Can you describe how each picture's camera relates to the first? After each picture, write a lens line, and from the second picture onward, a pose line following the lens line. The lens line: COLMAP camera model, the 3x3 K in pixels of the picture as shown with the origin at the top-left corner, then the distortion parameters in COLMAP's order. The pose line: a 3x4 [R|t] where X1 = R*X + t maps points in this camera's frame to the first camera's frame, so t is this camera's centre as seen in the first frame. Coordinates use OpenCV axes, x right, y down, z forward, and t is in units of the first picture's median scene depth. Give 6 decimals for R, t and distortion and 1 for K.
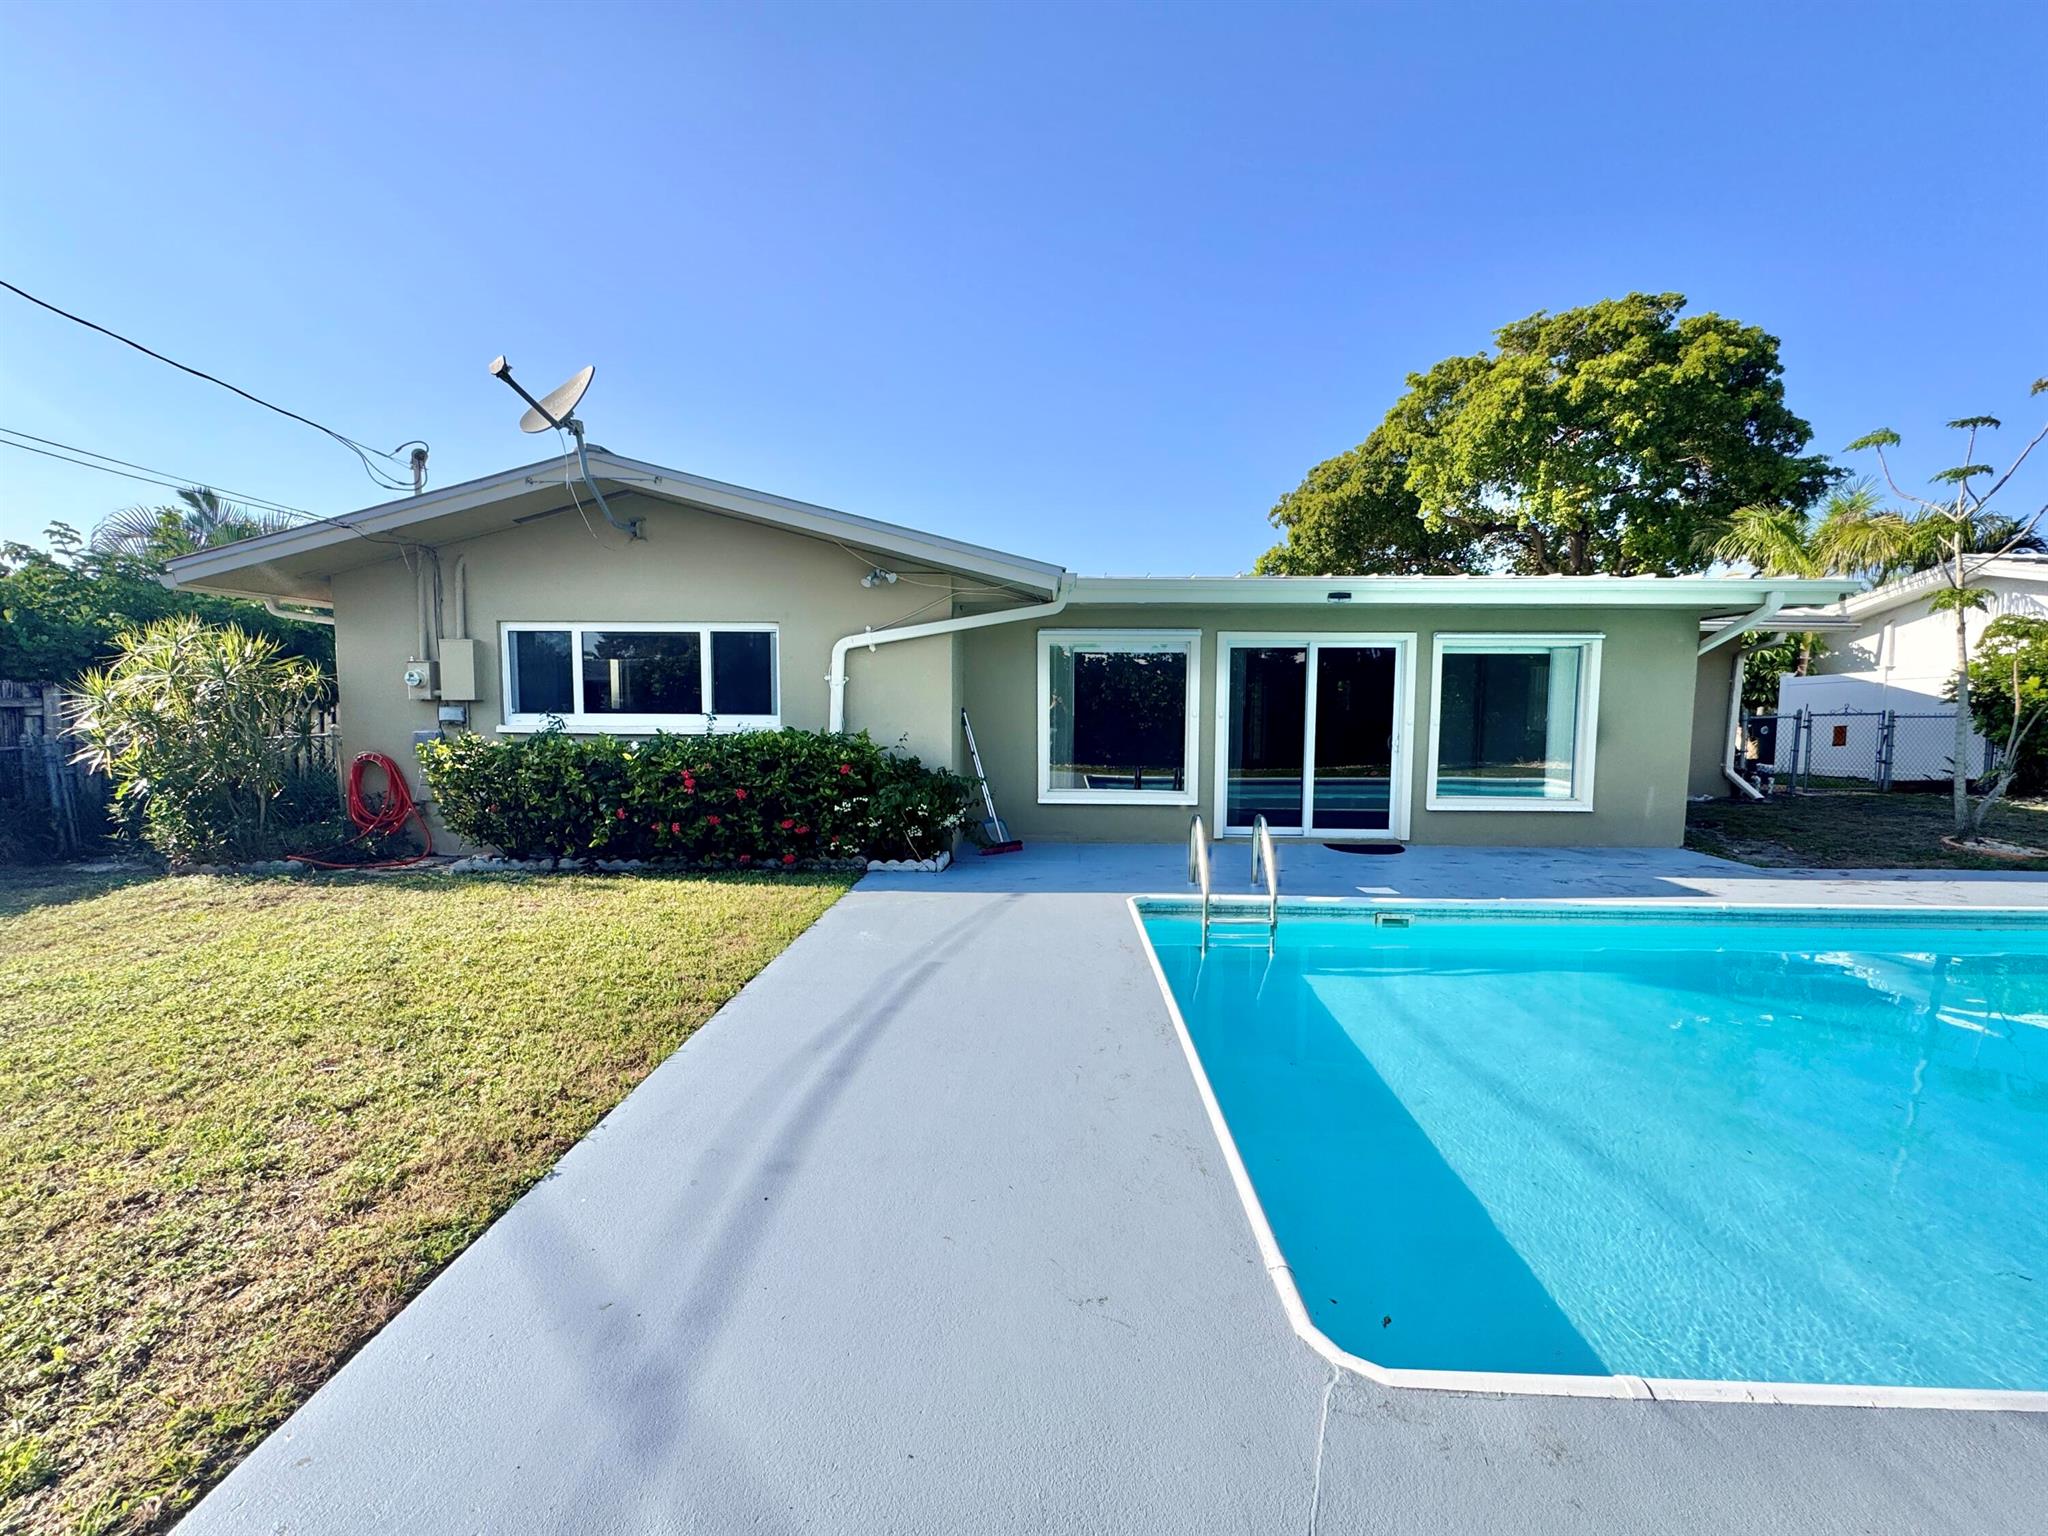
lens RADIAL K [[816.3, 0, 1024.0], [0, 816.3, 768.0], [0, 0, 1]] dist [-0.002822, 0.000465]
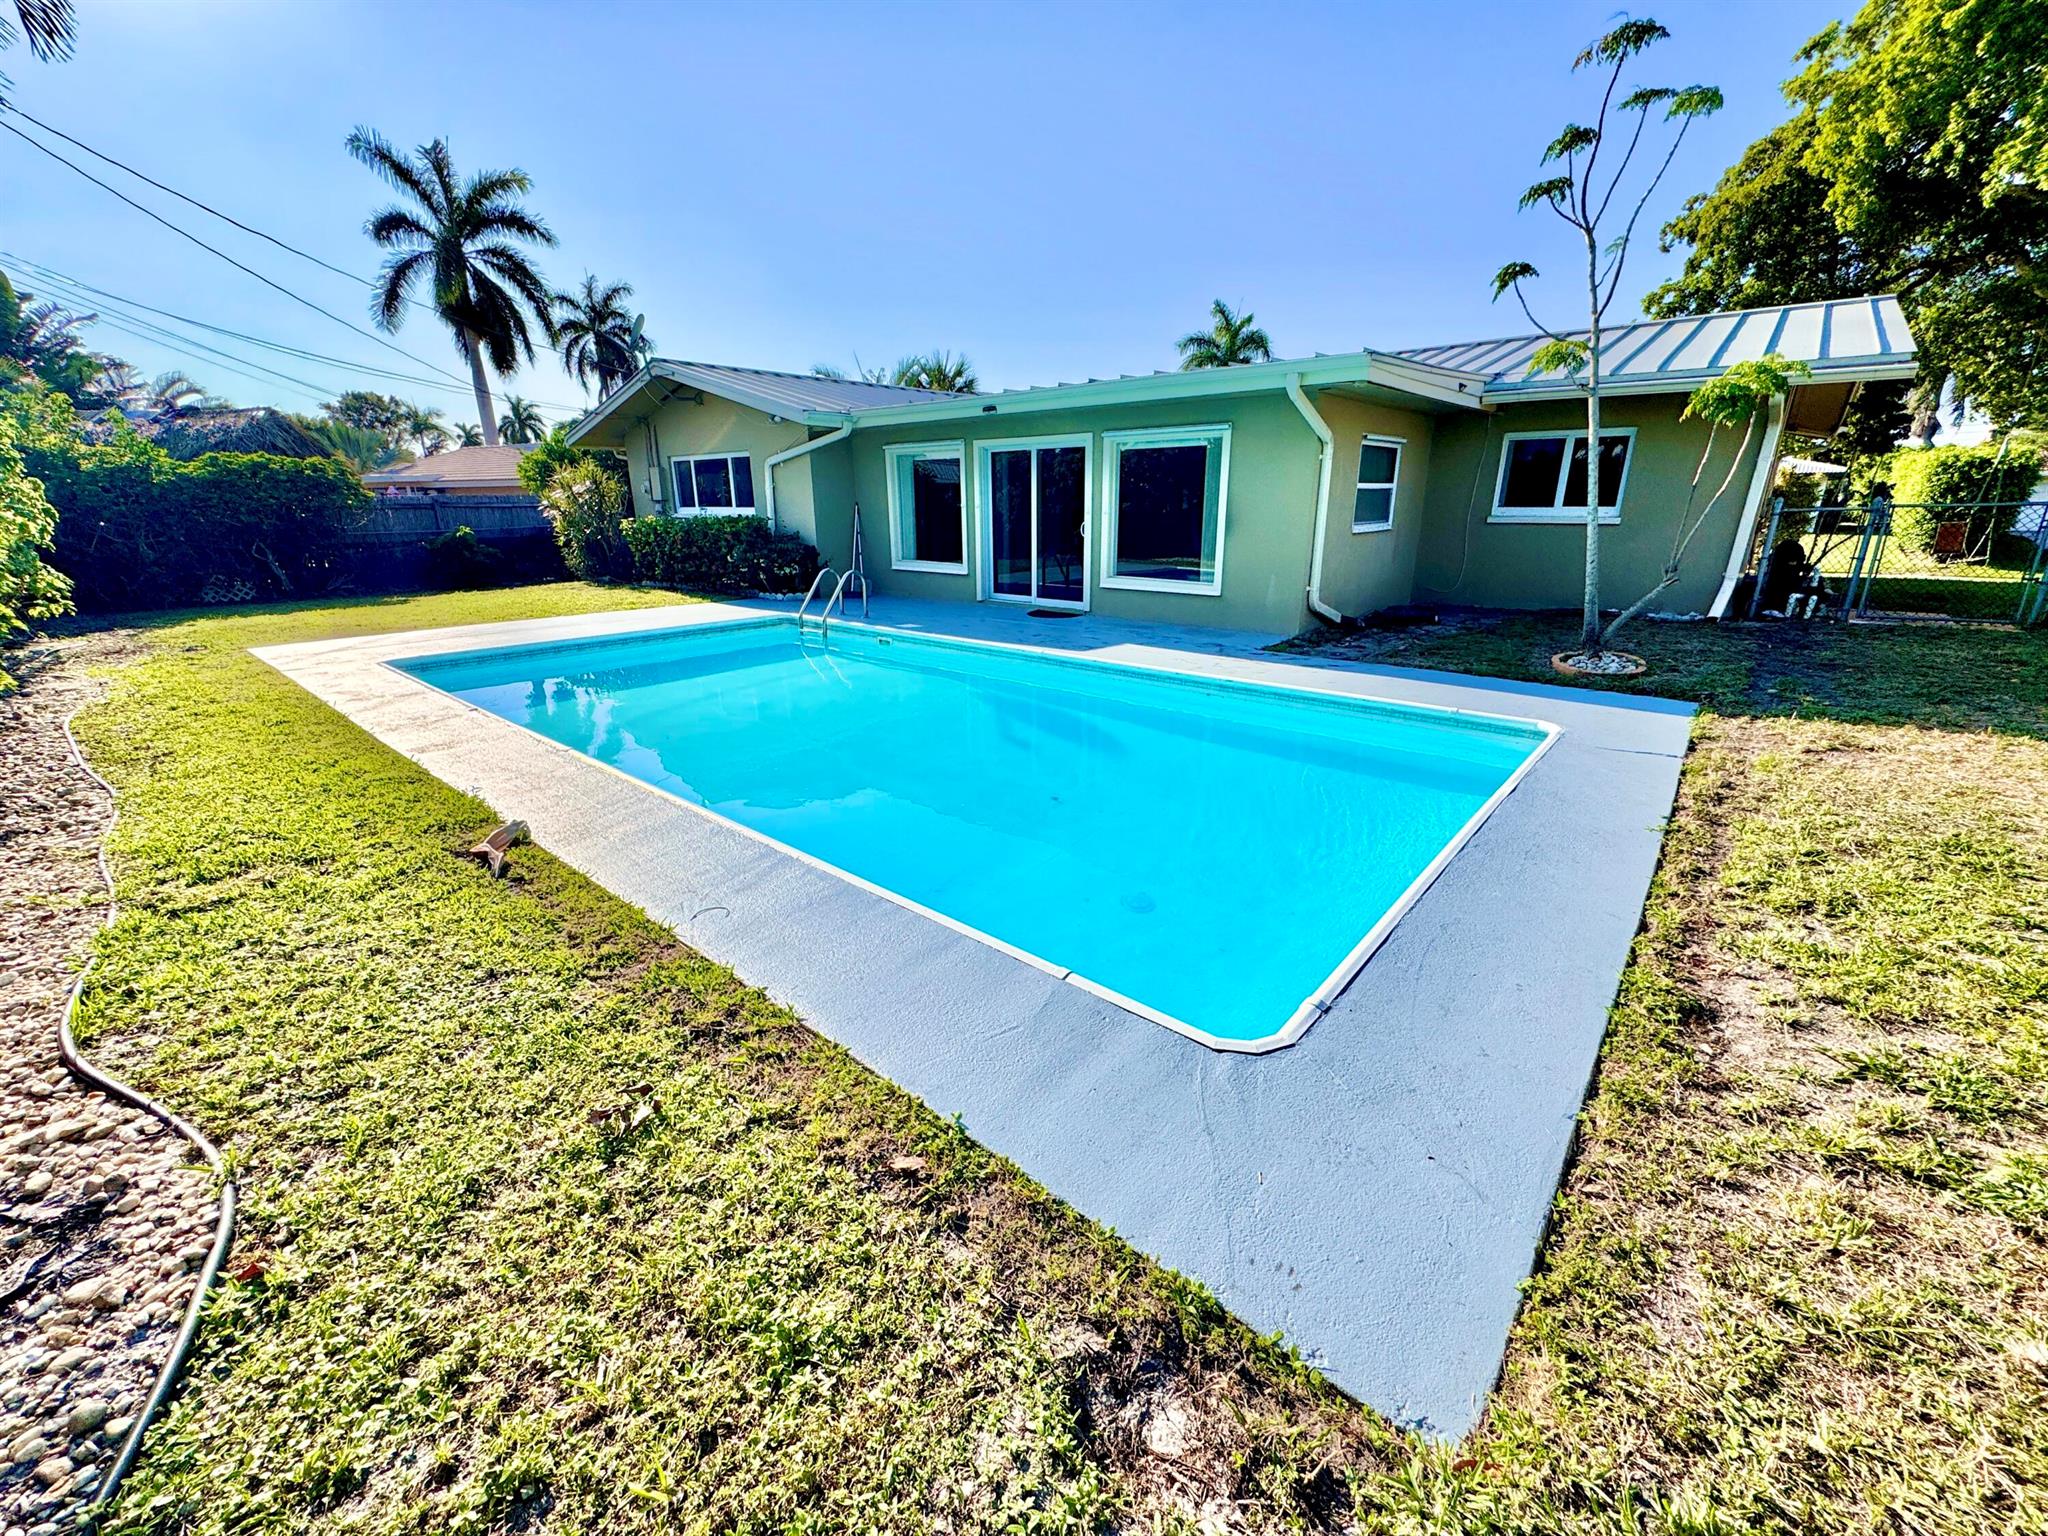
lens RADIAL K [[816.3, 0, 1024.0], [0, 816.3, 768.0], [0, 0, 1]] dist [-0.002822, 0.000465]
pose [[0.779938, 0.188927, -0.596661, 1.256278], [-0.044124, 0.967576, 0.248696, 0.015541], [0.624300, -0.167641, 0.762985, -0.049004]]
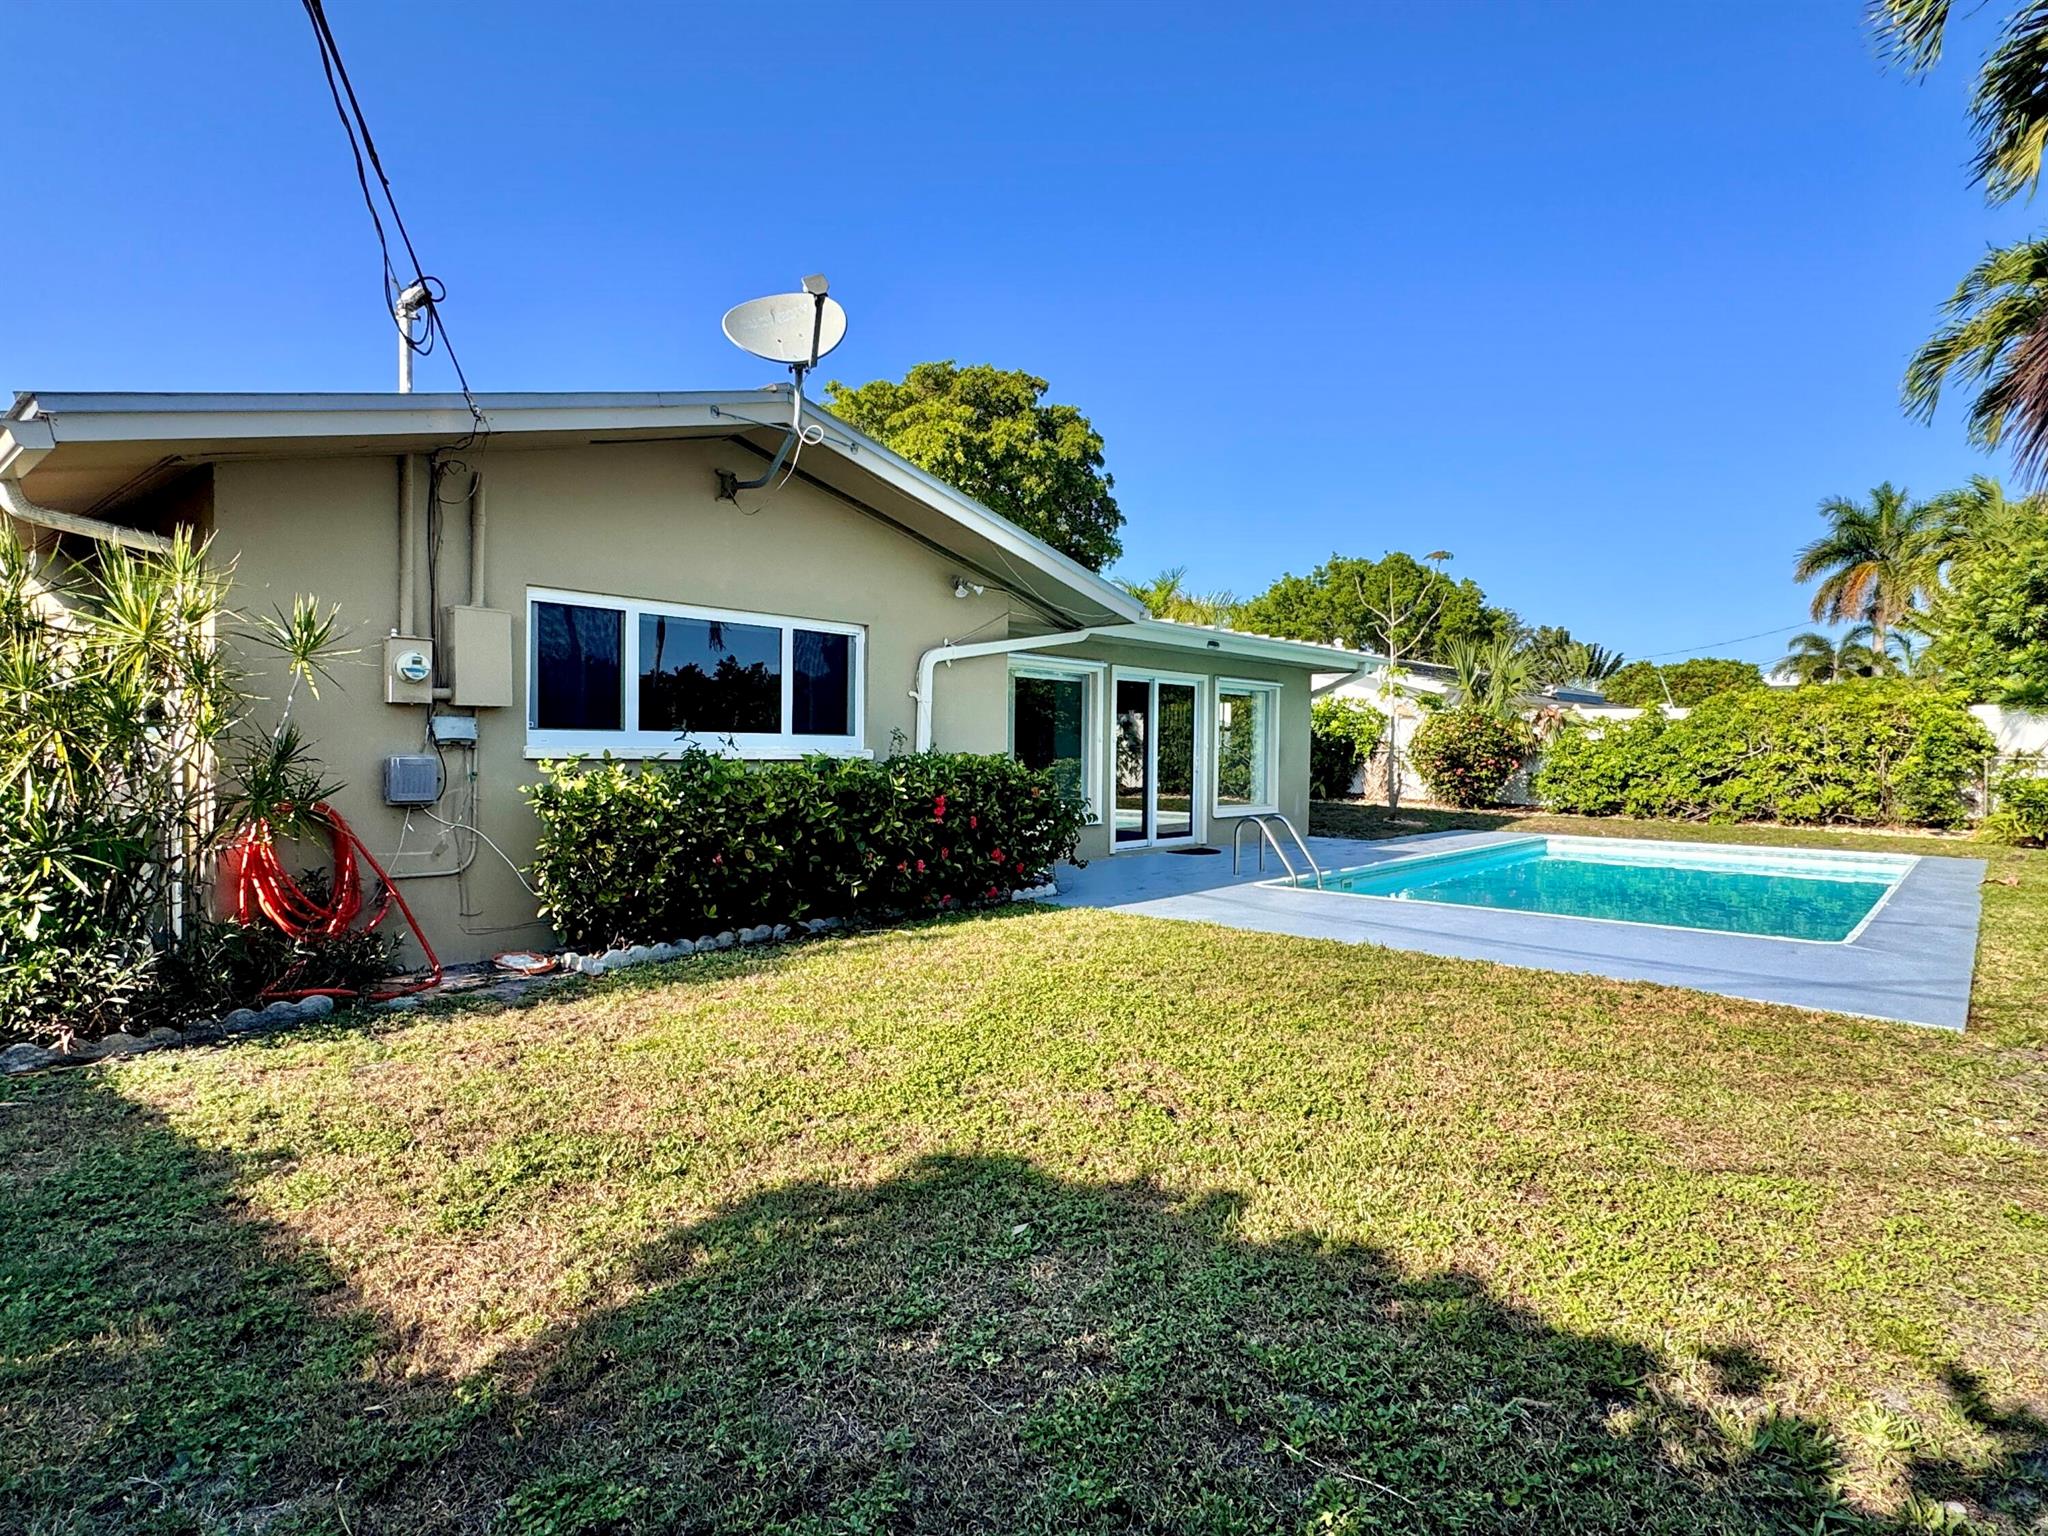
lens RADIAL K [[1129.2, 0, 1024.0], [0, 1129.2, 768.0], [0, 0, 1]] dist [-0.068118, -0.000059]
pose [[0.636394, -0.011144, 0.771284, -1.069277], [0.053815, 0.998101, -0.029982, 0.011394], [-0.769485, 0.060587, 0.635785, 0.143584]]
